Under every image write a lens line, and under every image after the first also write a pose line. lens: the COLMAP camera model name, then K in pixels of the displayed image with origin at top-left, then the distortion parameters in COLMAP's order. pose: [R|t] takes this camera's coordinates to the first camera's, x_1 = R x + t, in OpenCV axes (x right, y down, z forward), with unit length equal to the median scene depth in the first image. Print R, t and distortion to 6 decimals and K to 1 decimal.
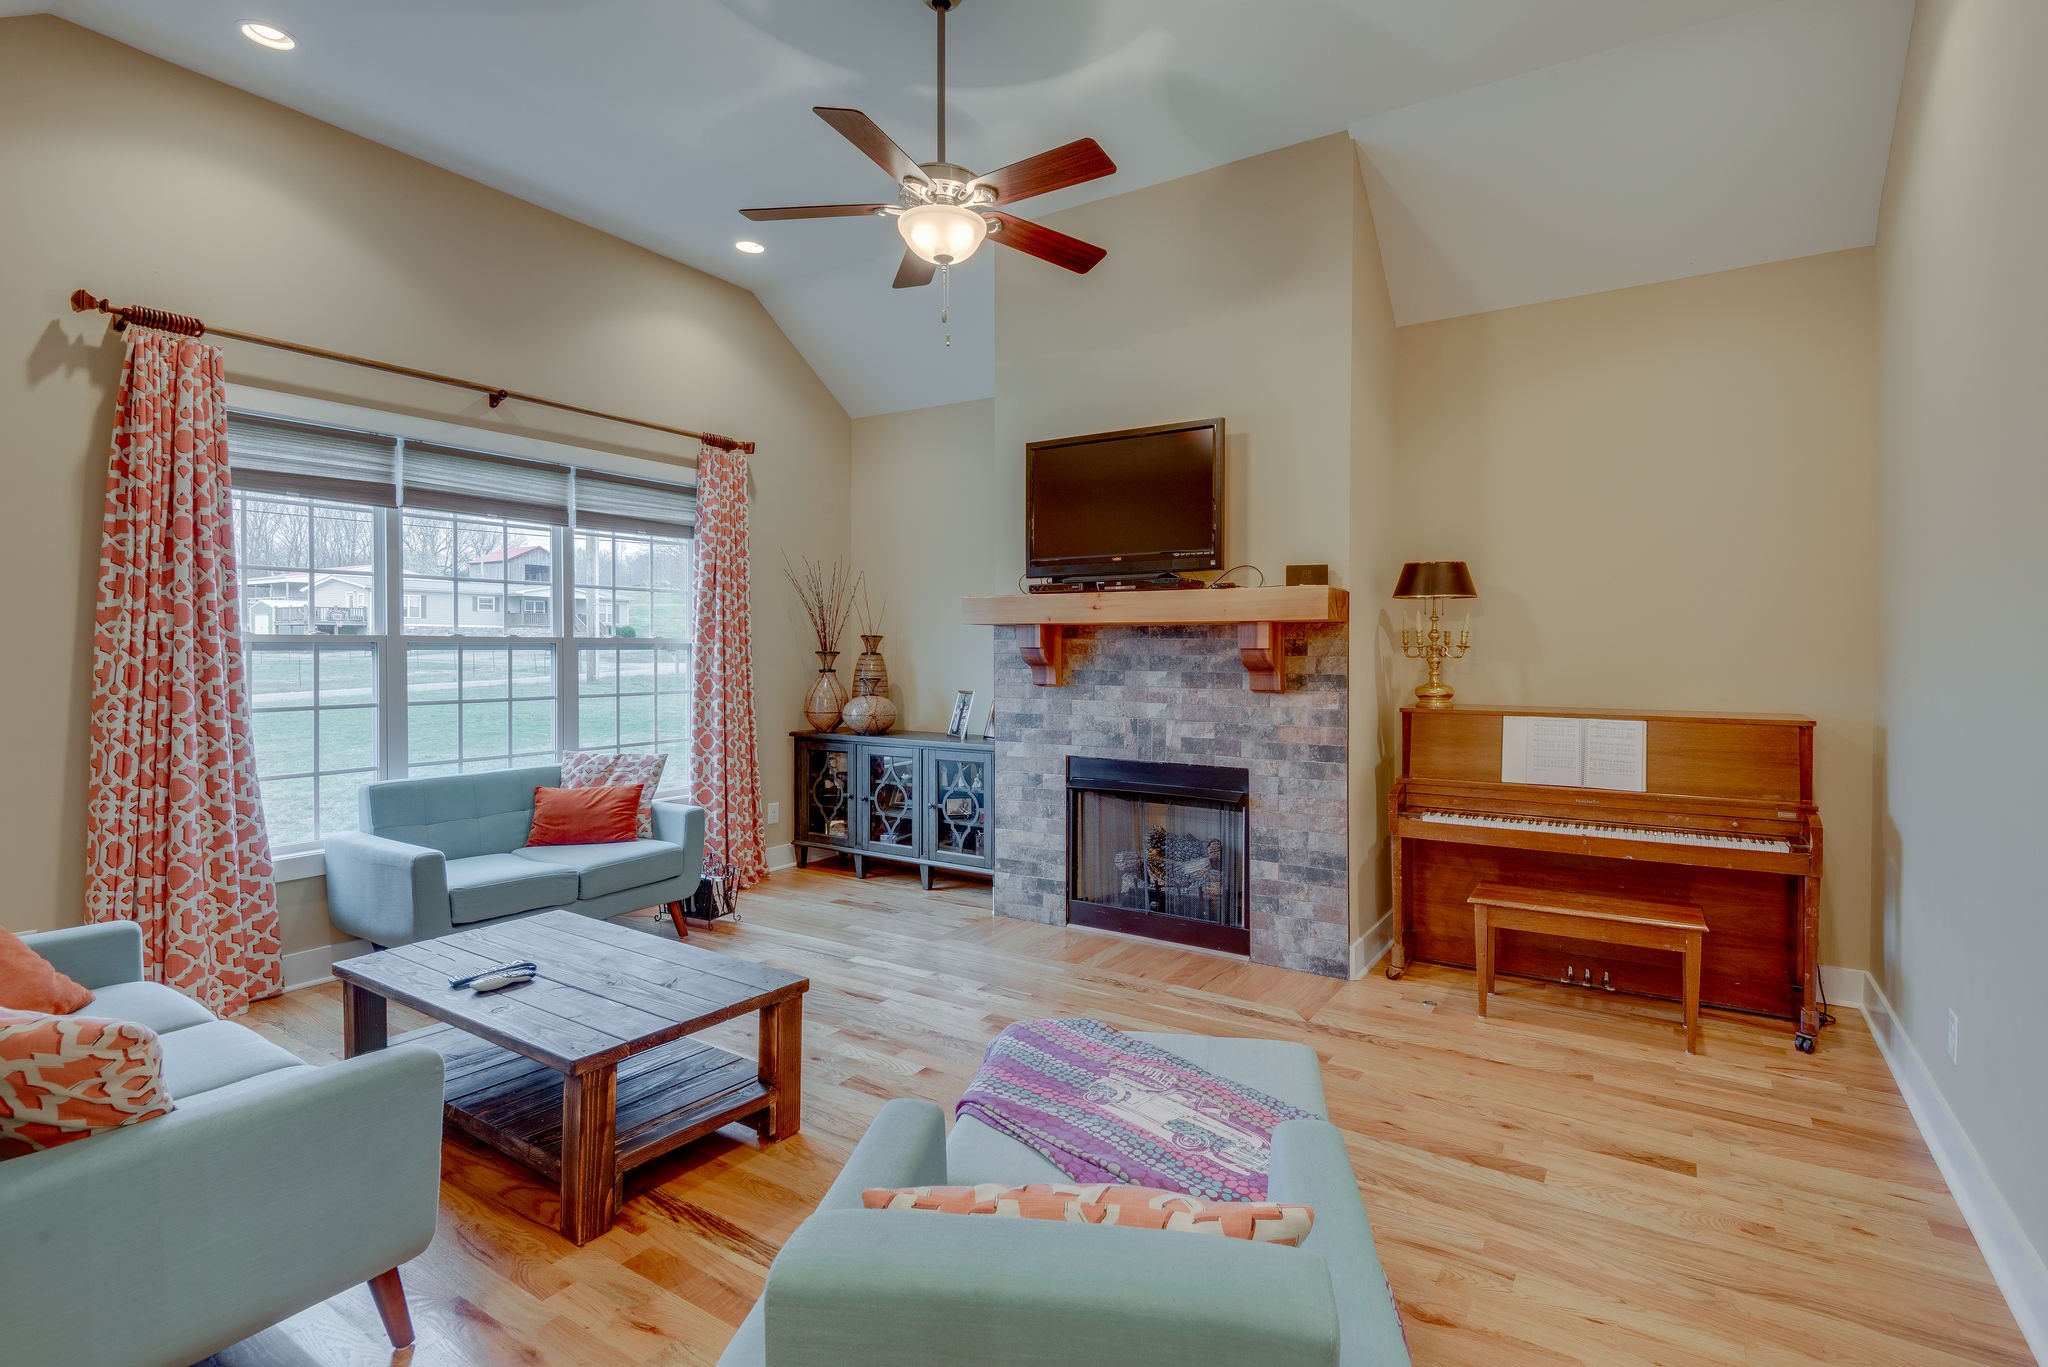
lens RADIAL K [[939.8, 0, 1032.7], [0, 939.8, 669.4], [0, 0, 1]] dist [-0.004050, -0.000605]
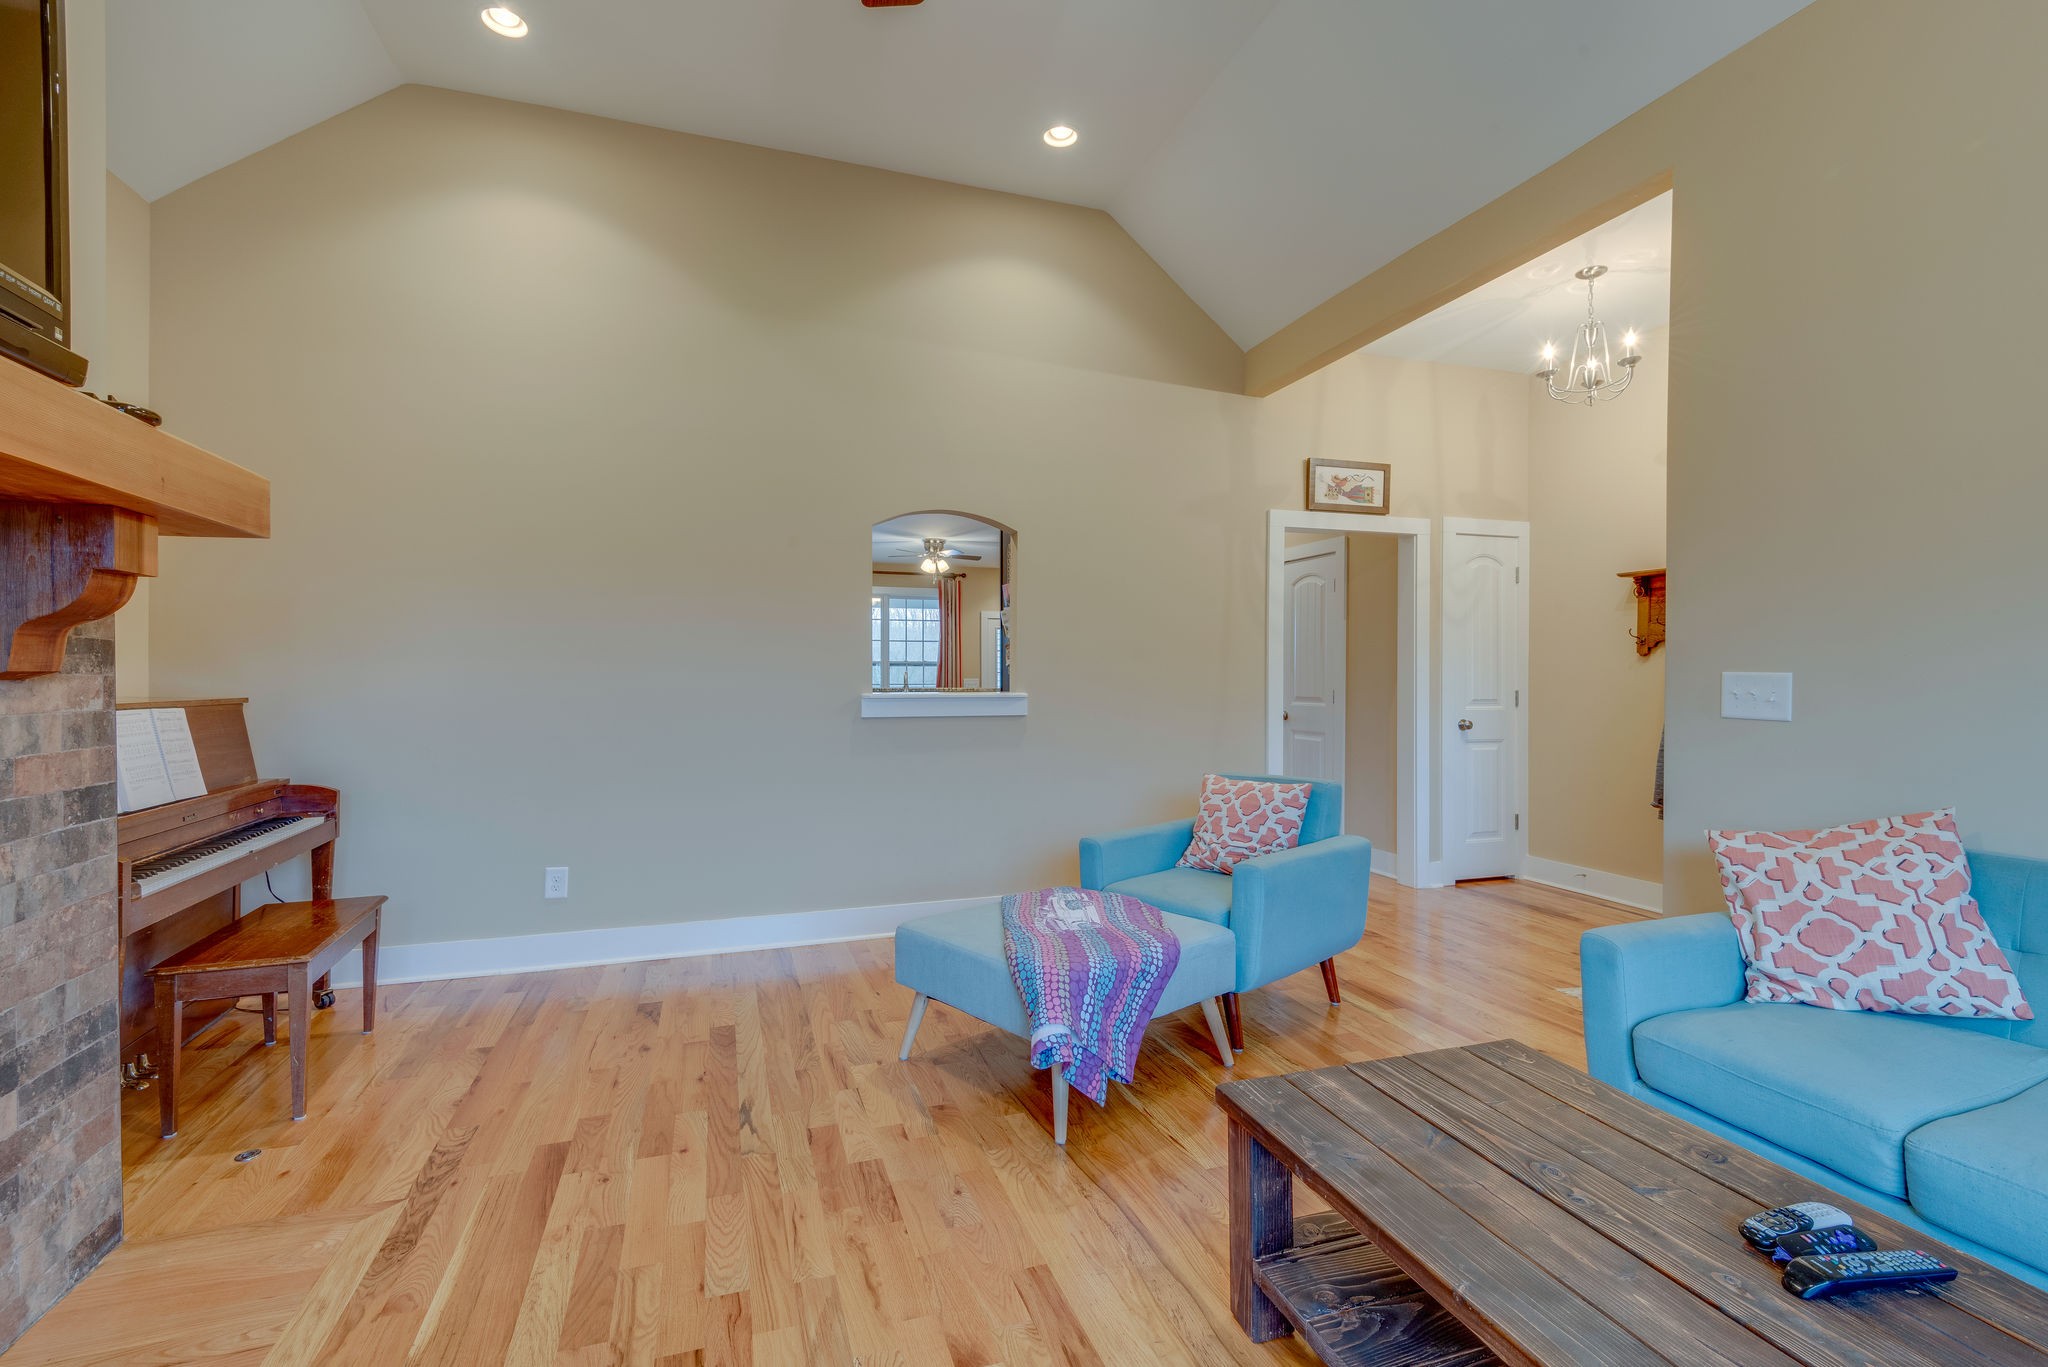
lens RADIAL K [[939.8, 0, 1032.3], [0, 939.8, 684.0], [0, 0, 1]] dist [-0.004050, -0.000605]
pose [[-0.805785, -0.003866, 0.592195, -0.415978], [0.006768, 0.999853, 0.015737, 0.028132], [-0.592169, 0.016689, -0.805641, 1.276845]]
